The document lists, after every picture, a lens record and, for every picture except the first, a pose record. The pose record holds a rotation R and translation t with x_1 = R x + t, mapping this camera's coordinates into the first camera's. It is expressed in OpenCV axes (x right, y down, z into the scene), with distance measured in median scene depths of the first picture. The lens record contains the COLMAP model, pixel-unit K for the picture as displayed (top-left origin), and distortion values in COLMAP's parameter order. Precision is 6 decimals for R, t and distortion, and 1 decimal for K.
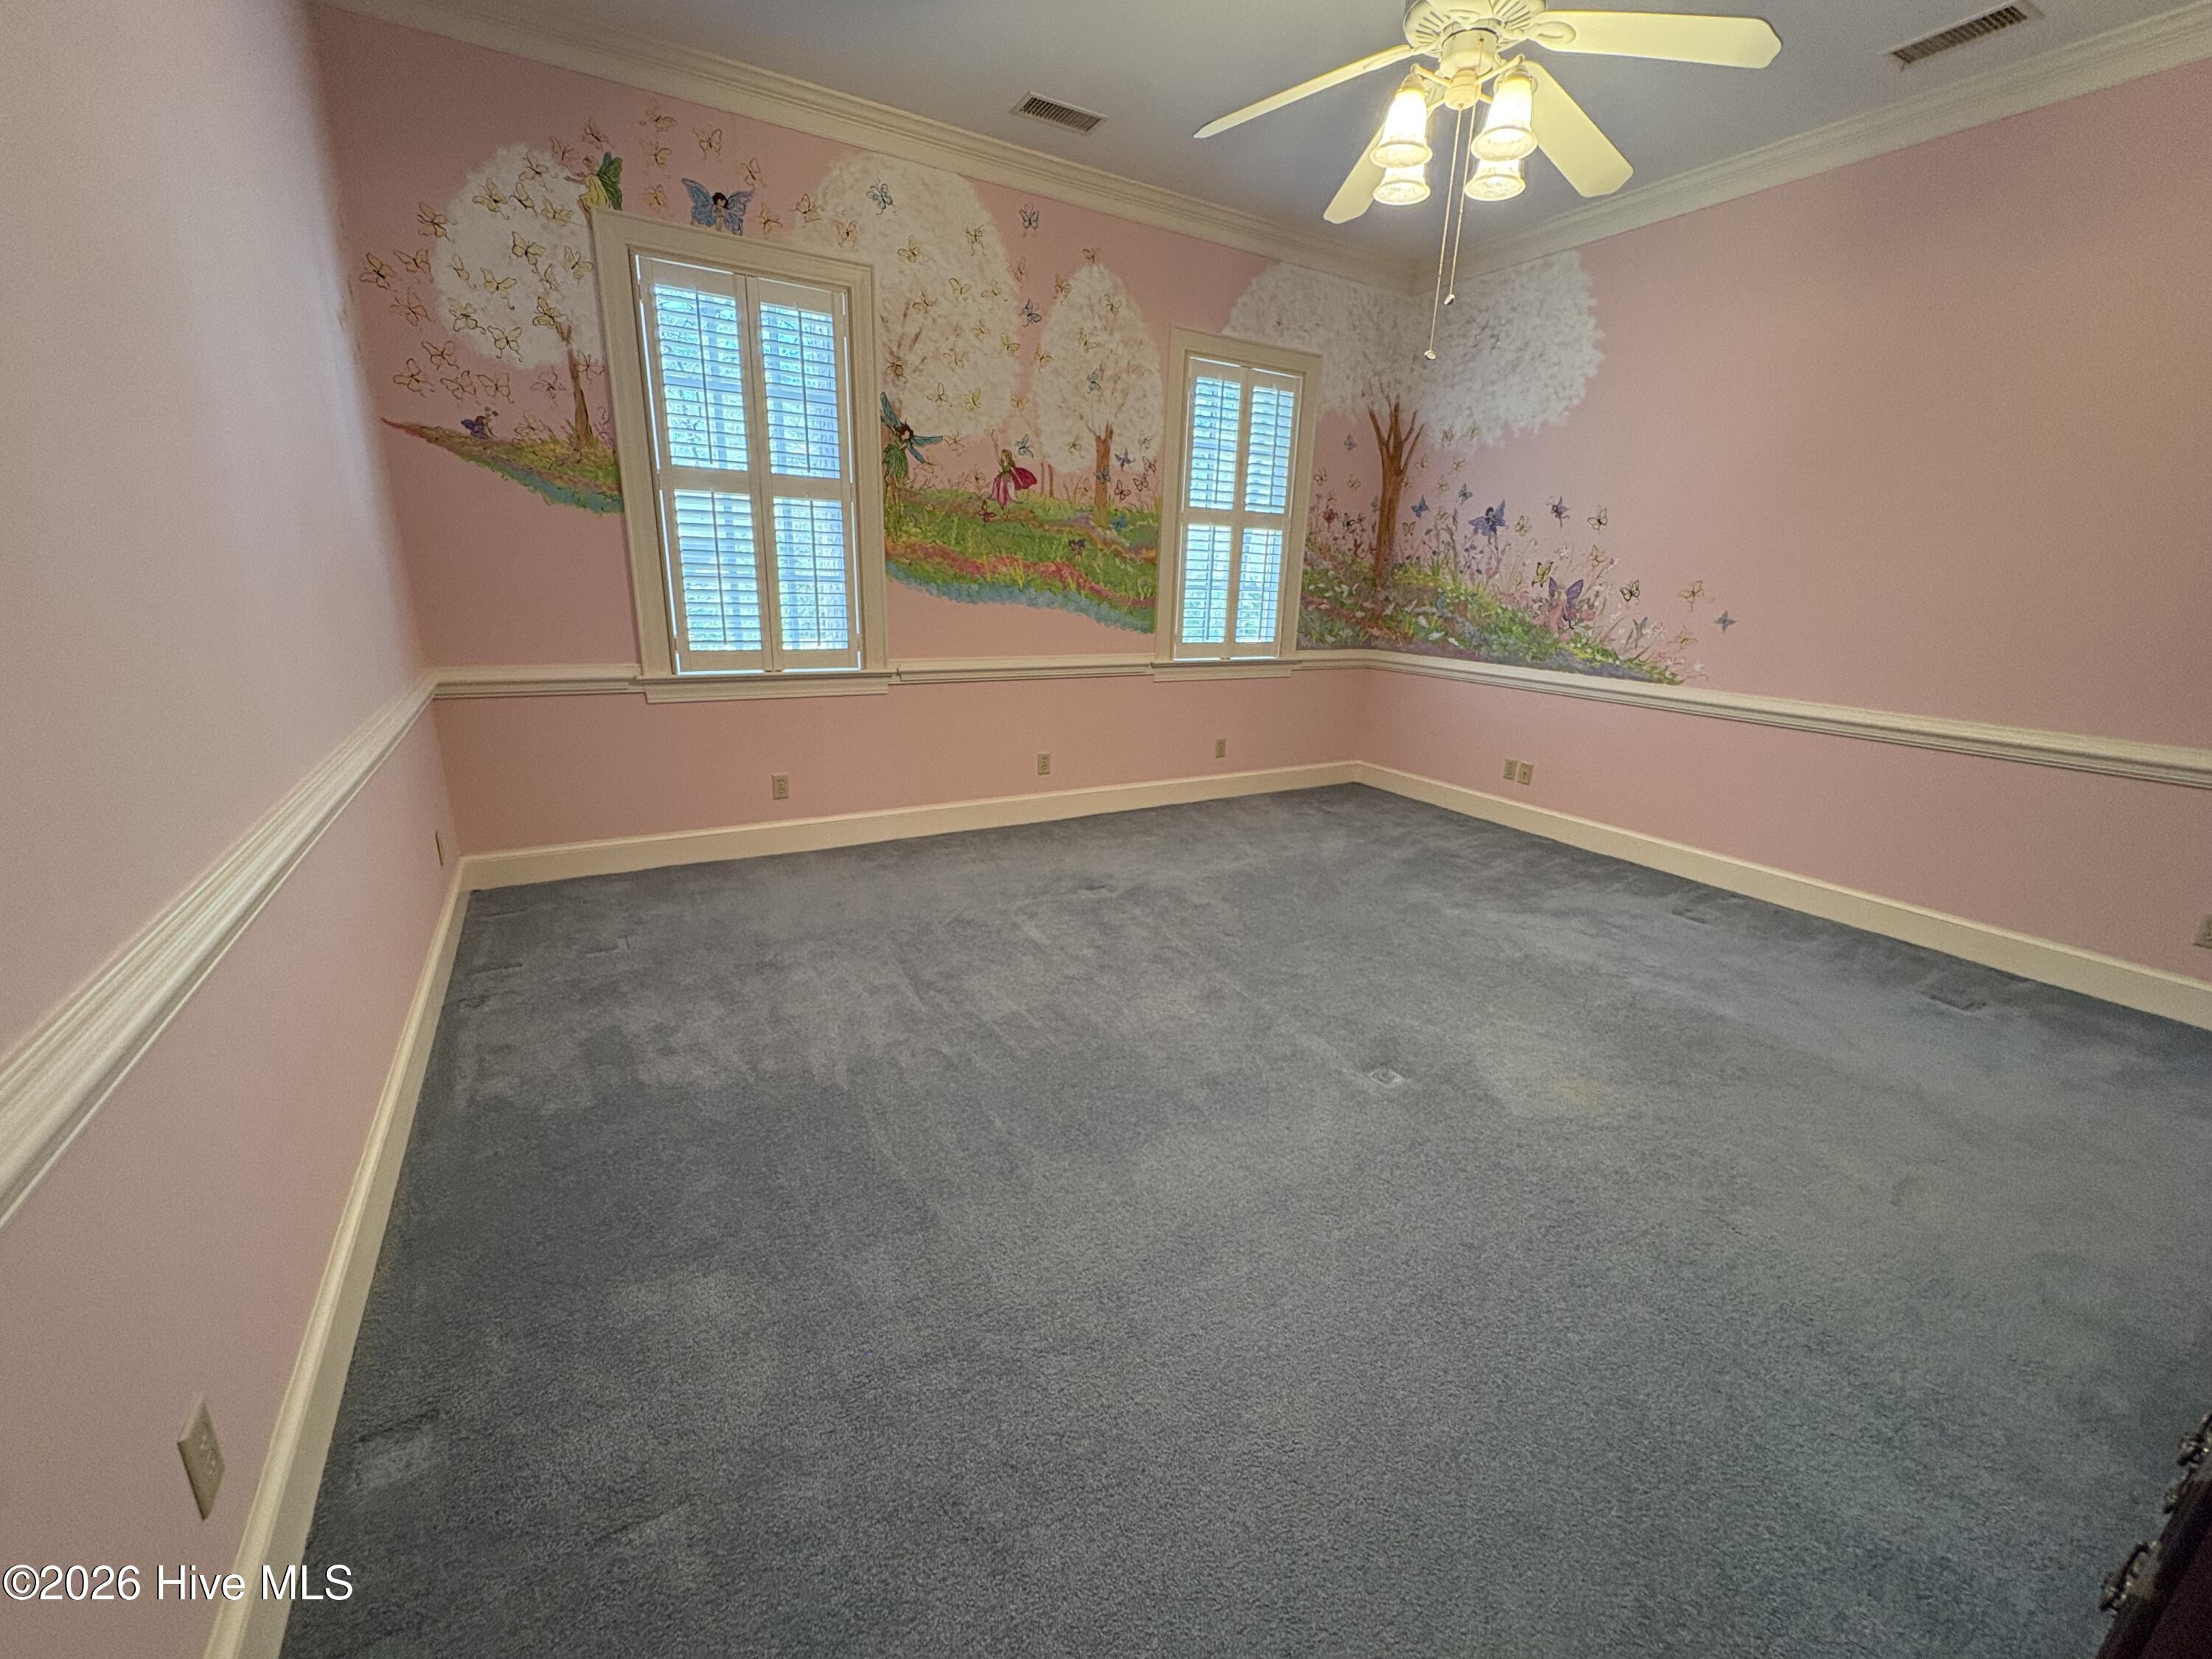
lens RADIAL K [[879.3, 0, 1105.9], [0, 879.3, 825.5], [0, 0, 1]] dist [-0.000551, -0.000738]
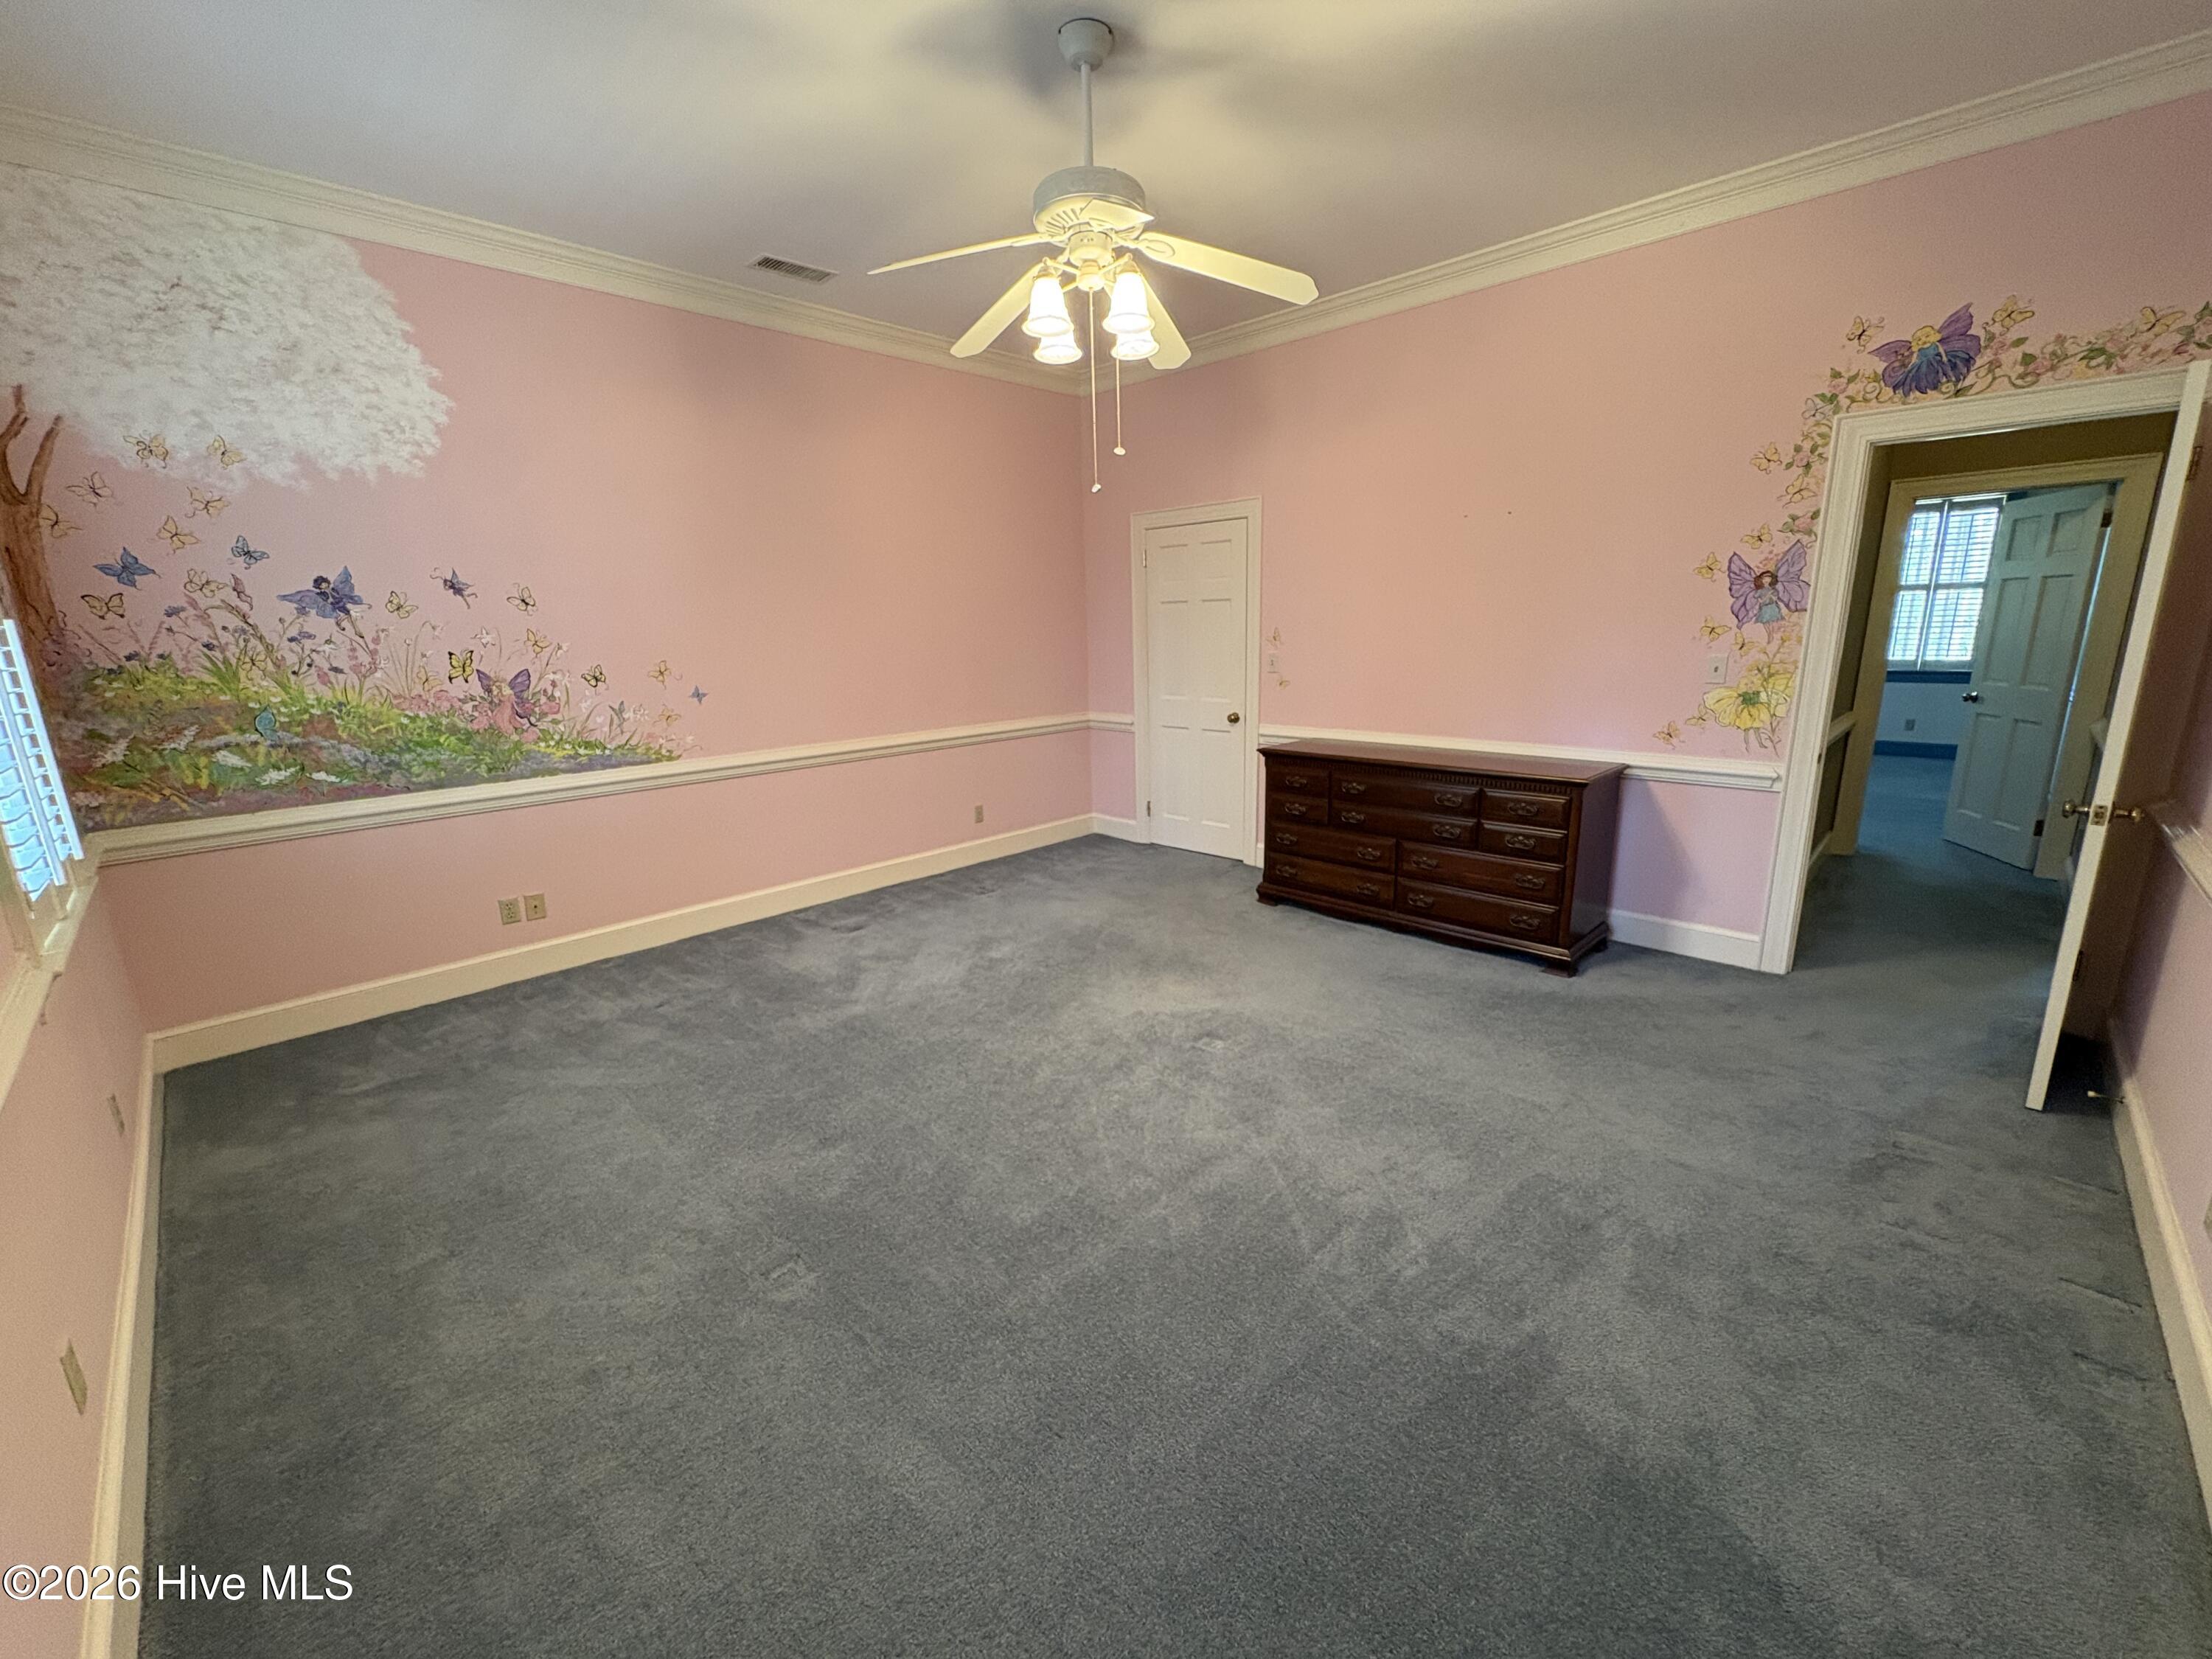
lens RADIAL K [[879.3, 0, 1111.4], [0, 879.3, 823.1], [0, 0, 1]] dist [-0.000551, -0.000738]
pose [[-0.261247, -0.242393, 0.934342, -0.413261], [0.282847, 0.906246, 0.314190, -0.244164], [-0.922901, 0.346358, -0.168194, 0.654734]]
